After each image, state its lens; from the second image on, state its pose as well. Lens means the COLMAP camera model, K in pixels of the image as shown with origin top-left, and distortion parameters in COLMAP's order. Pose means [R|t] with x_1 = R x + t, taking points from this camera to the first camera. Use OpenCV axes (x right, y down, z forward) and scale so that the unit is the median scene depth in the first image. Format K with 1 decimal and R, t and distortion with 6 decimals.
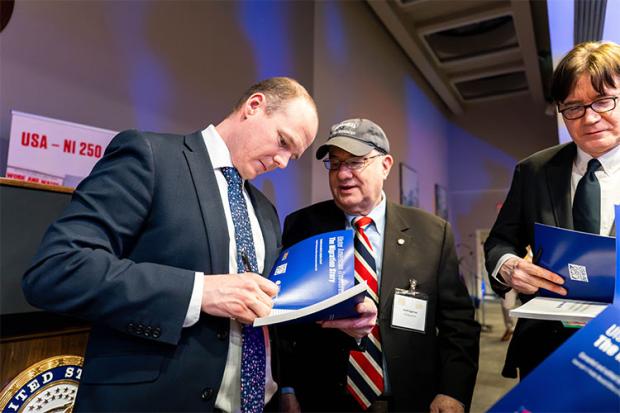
lens RADIAL K [[442.2, 0, 310.0], [0, 442.2, 206.5], [0, 0, 1]] dist [-0.001427, -0.001757]
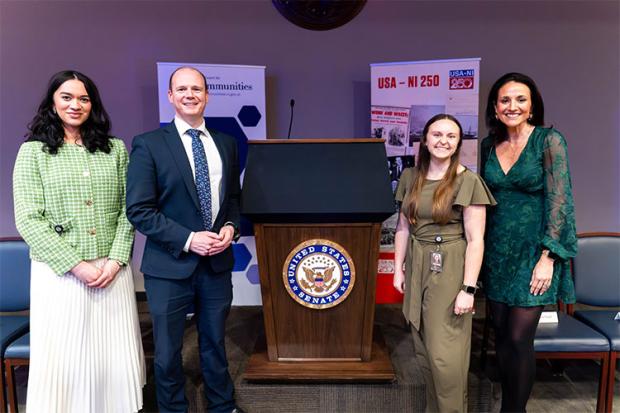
lens RADIAL K [[442.2, 0, 310.0], [0, 442.2, 206.5], [0, 0, 1]] dist [-0.001427, -0.001757]
pose [[0.562996, 0.079449, -0.822632, 0.378992], [0.111702, 0.978920, 0.170990, -0.040339], [0.818876, -0.188156, 0.542254, 0.023717]]
